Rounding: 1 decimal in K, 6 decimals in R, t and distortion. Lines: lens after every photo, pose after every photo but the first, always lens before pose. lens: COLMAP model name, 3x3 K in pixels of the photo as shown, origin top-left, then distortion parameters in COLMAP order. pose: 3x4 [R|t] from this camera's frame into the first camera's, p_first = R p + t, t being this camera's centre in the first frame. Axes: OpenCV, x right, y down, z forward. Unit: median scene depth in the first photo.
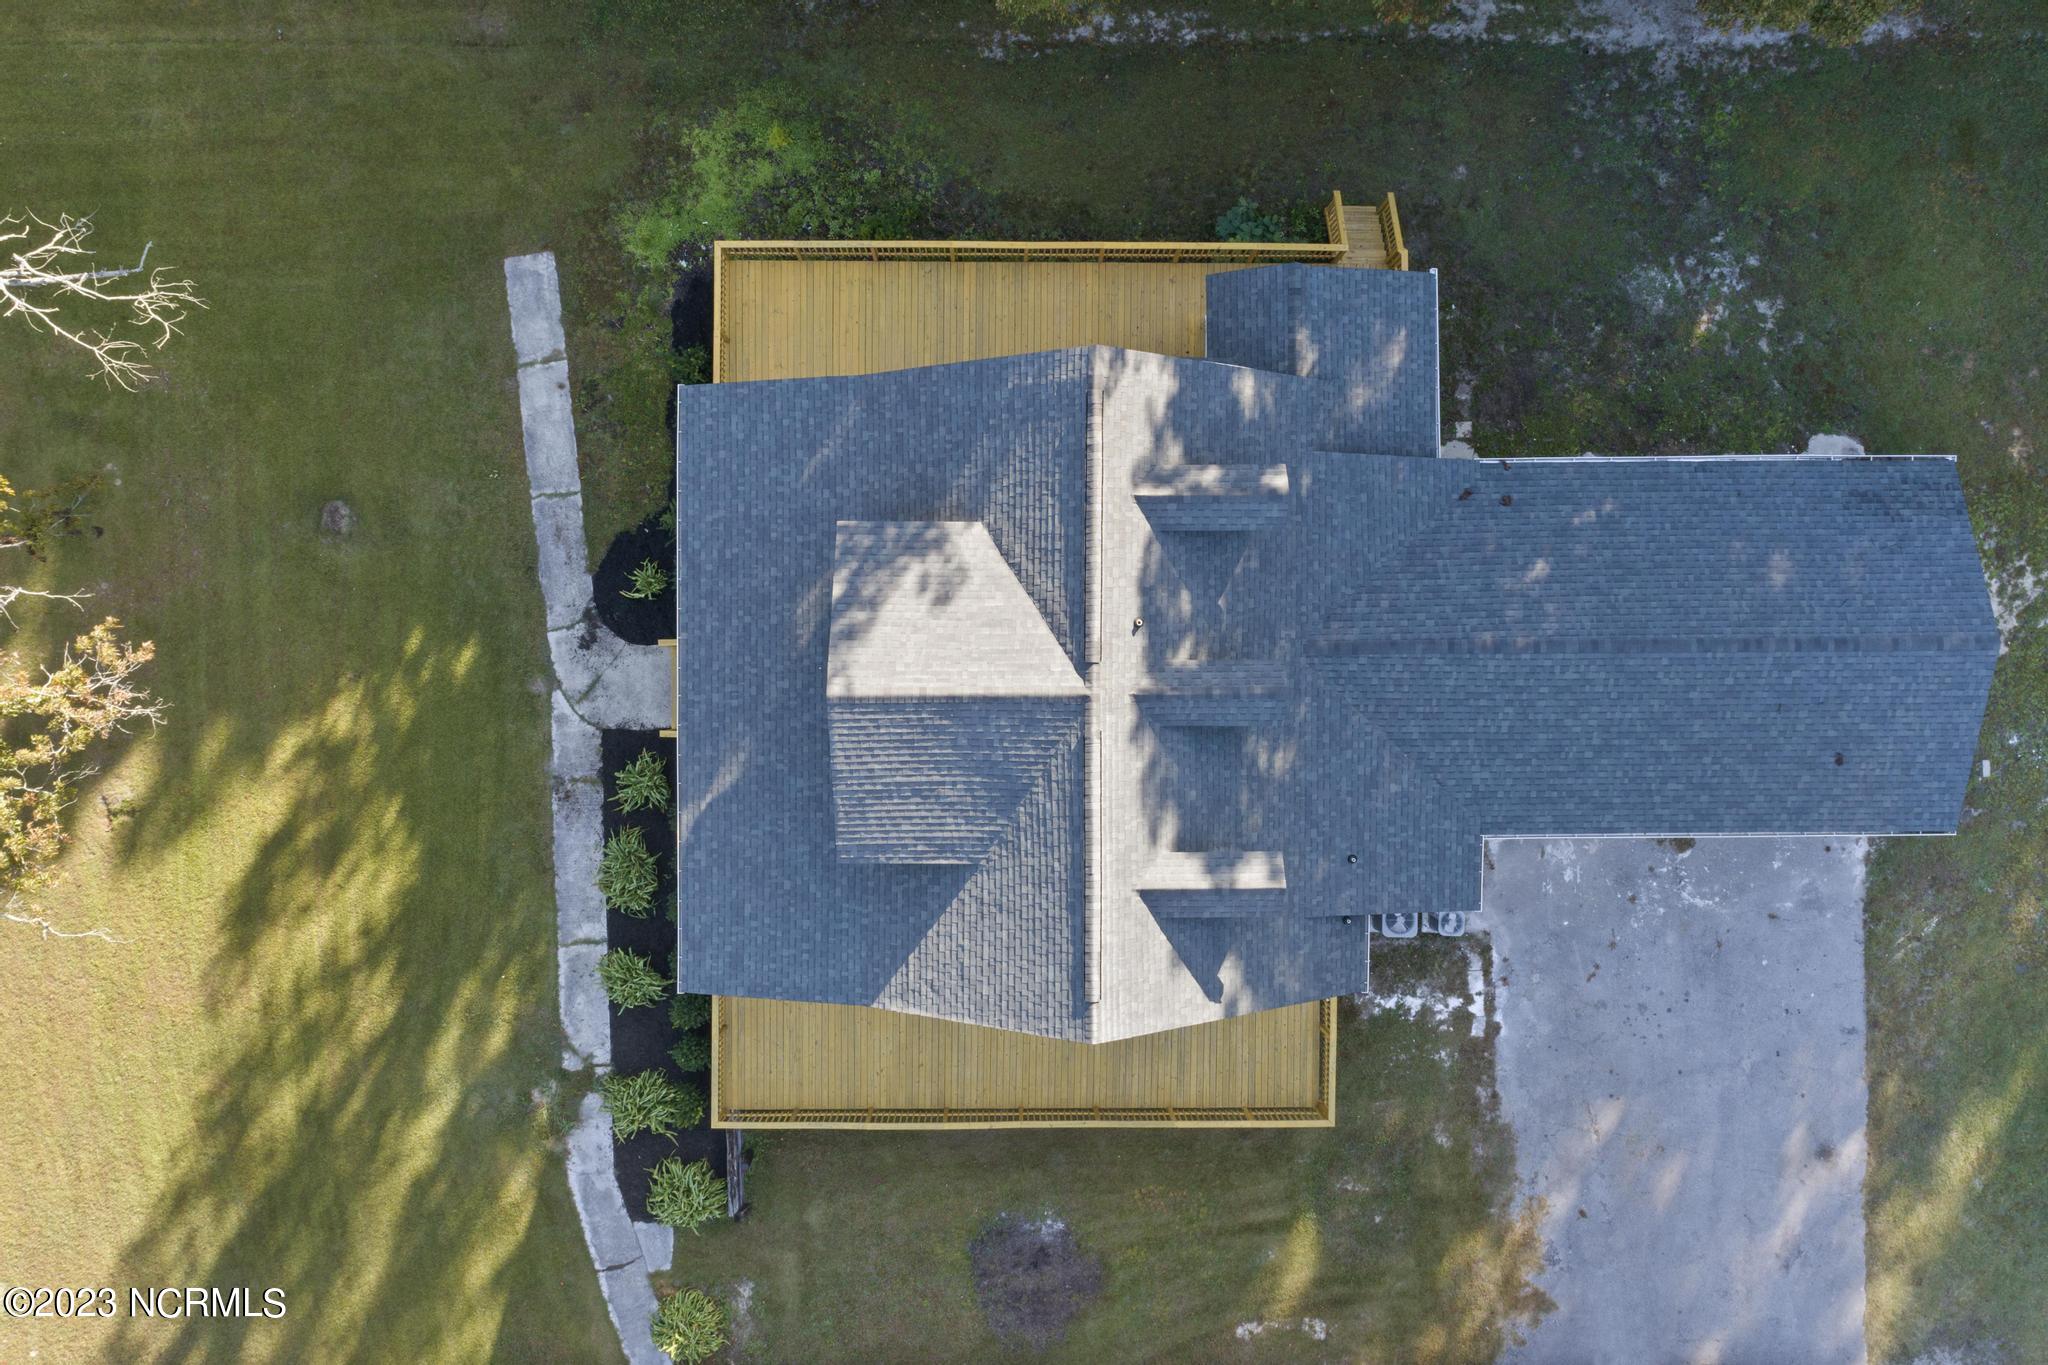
lens RADIAL K [[1414.9, 0, 1036.1], [0, 1414.9, 676.8], [0, 0, 1]] dist [-0.013382, 0.019108]
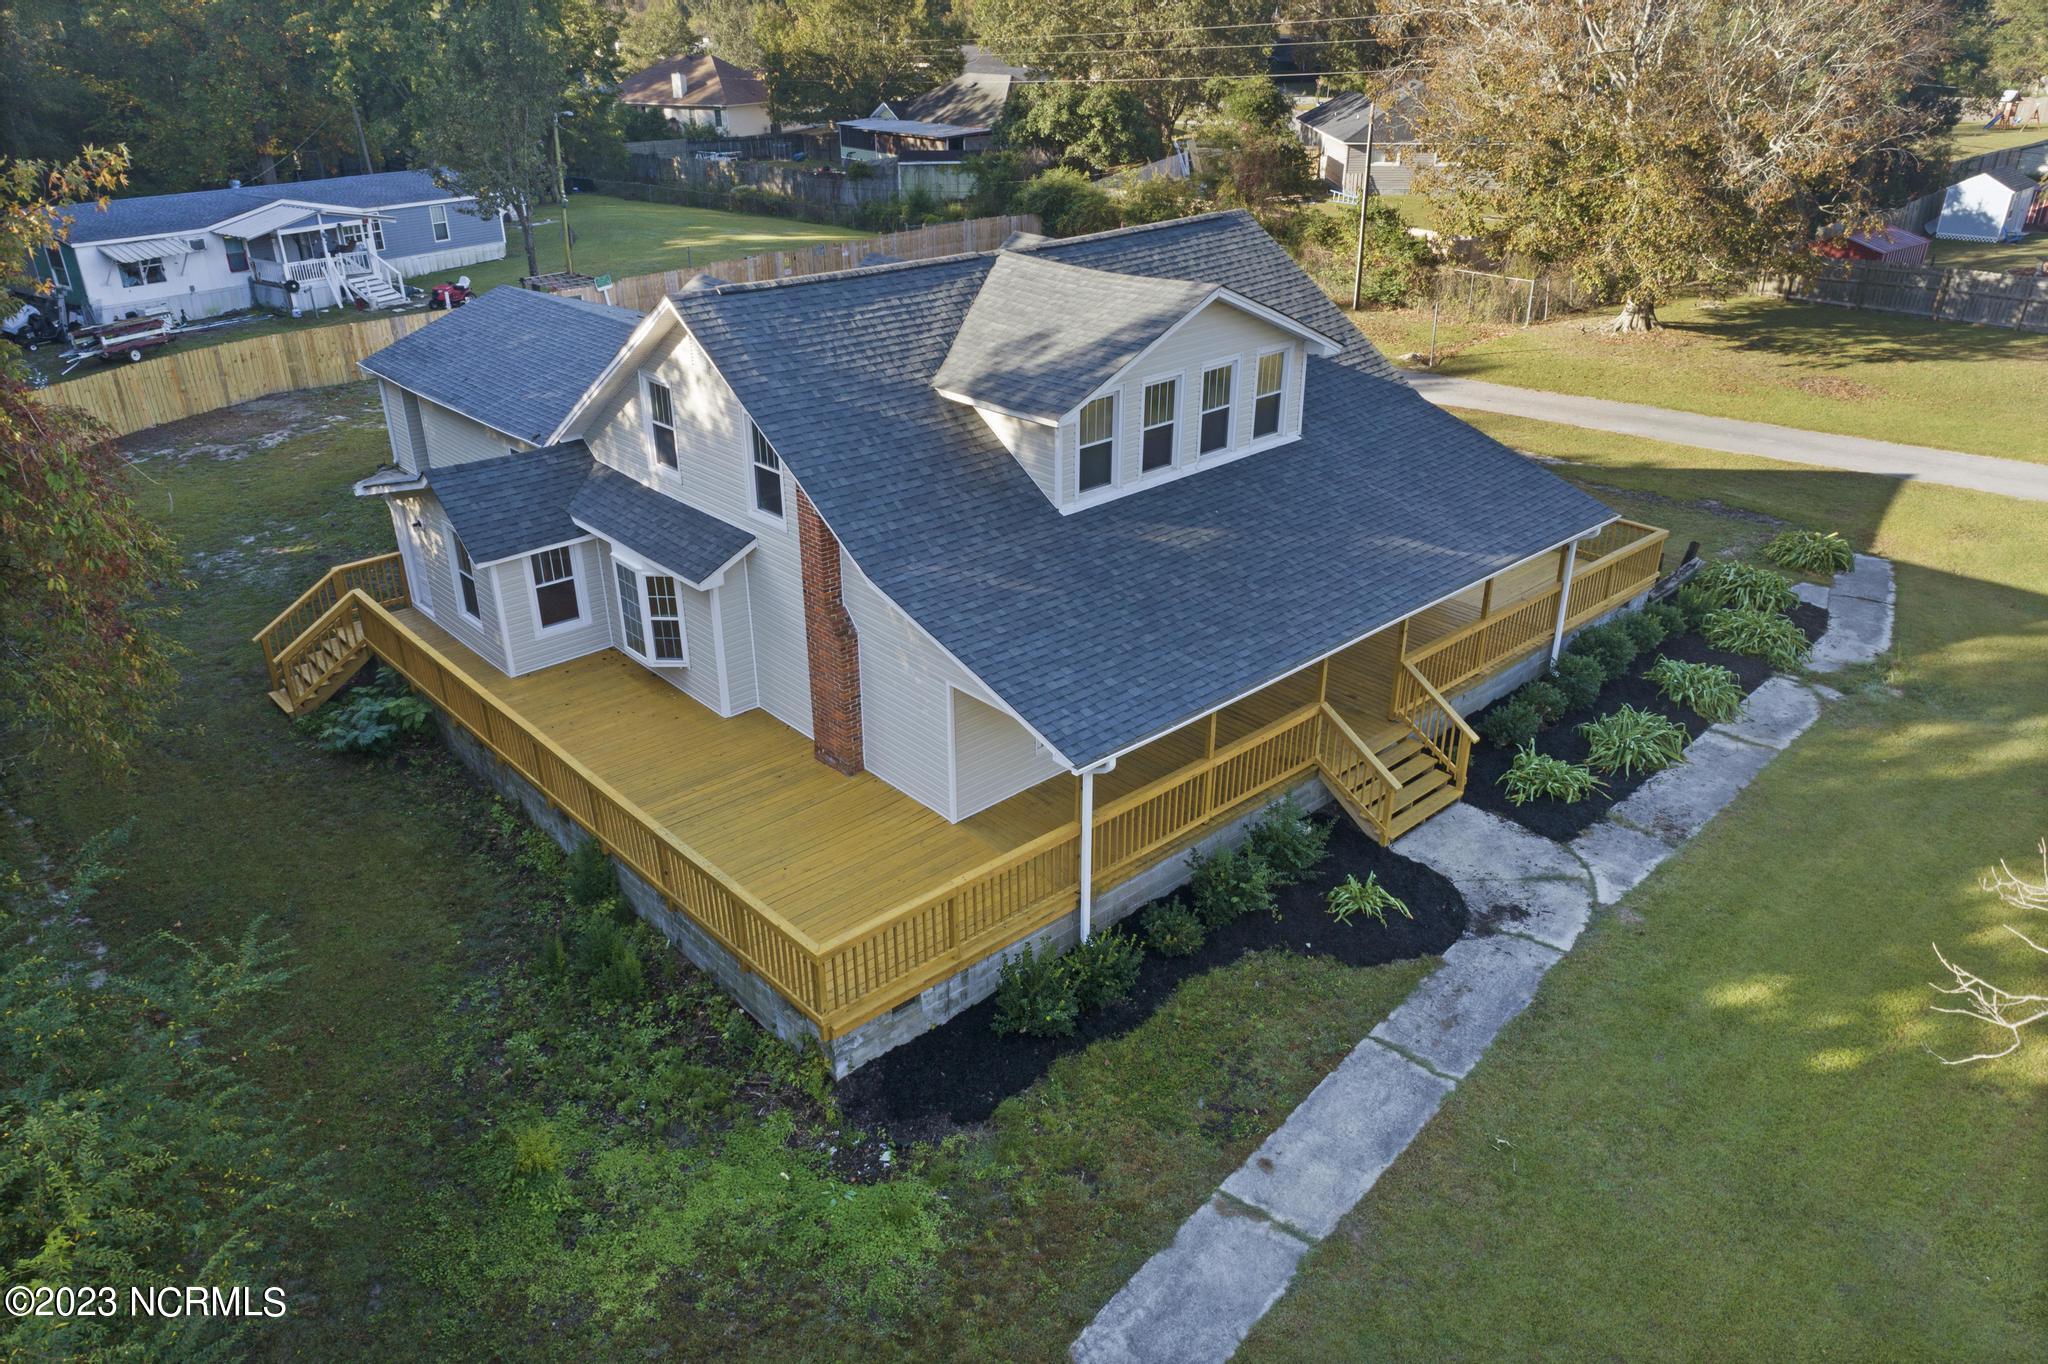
lens RADIAL K [[1414.9, 0, 1029.1], [0, 1414.9, 672.1], [0, 0, 1]] dist [-0.013382, 0.019108]
pose [[-0.678186, -0.337946, 0.652577, -0.526713], [0.734881, -0.307411, 0.604524, -0.487149], [-0.003687, 0.889546, 0.456831, 0.650358]]
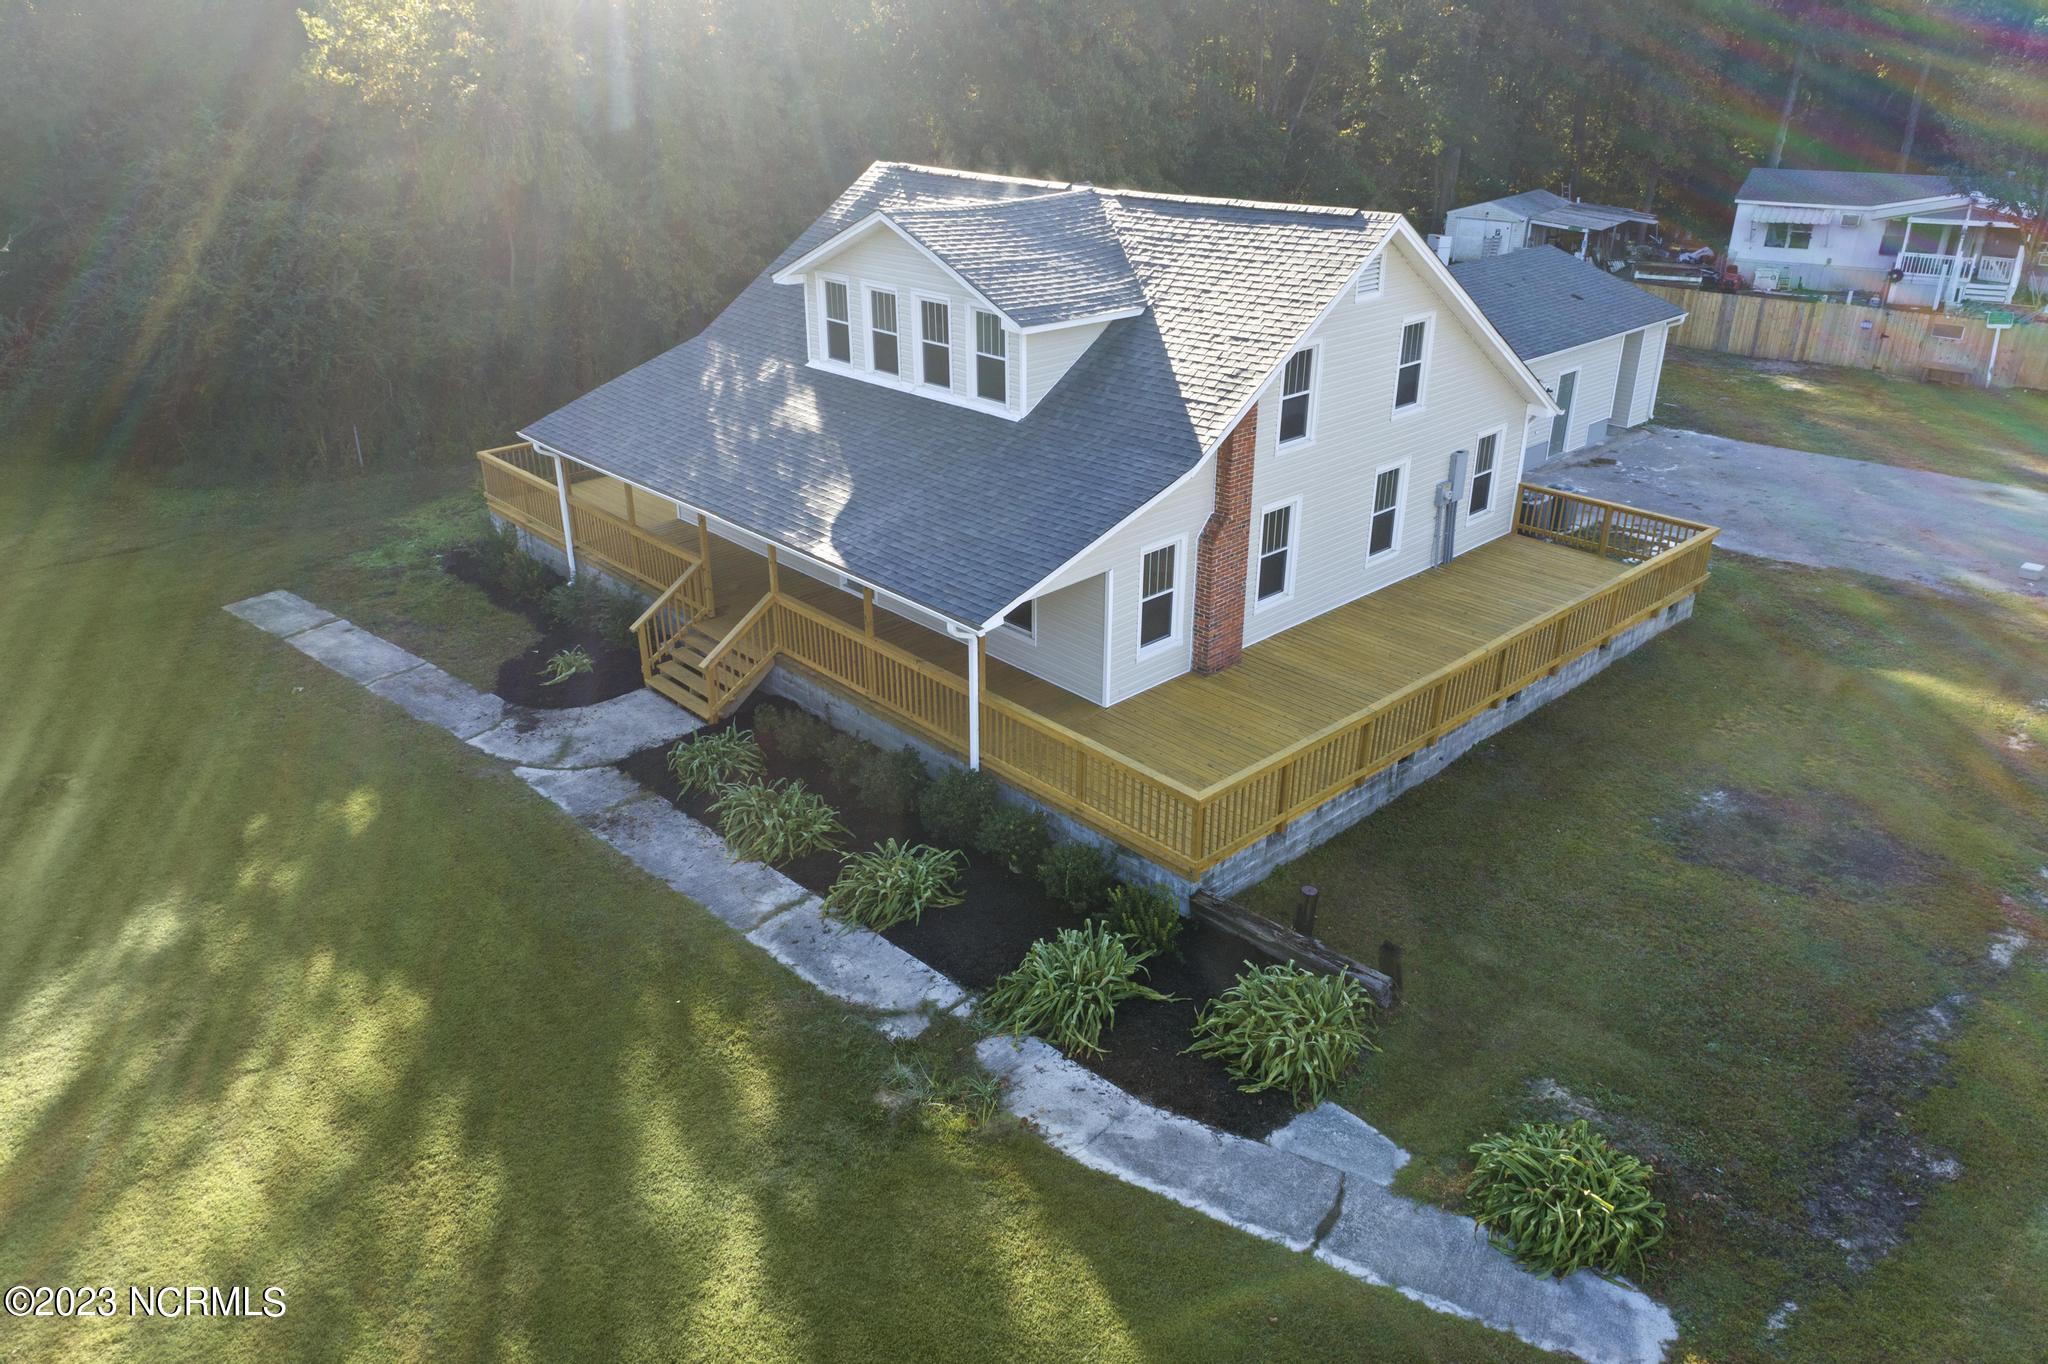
lens RADIAL K [[1414.9, 0, 1010.0], [0, 1414.9, 692.0], [0, 0, 1]] dist [-0.013382, 0.019108]
pose [[0.732386, -0.319988, 0.601014, -0.547532], [0.680195, 0.303981, -0.667031, 0.573181], [0.030745, 0.897331, 0.440286, 0.697112]]
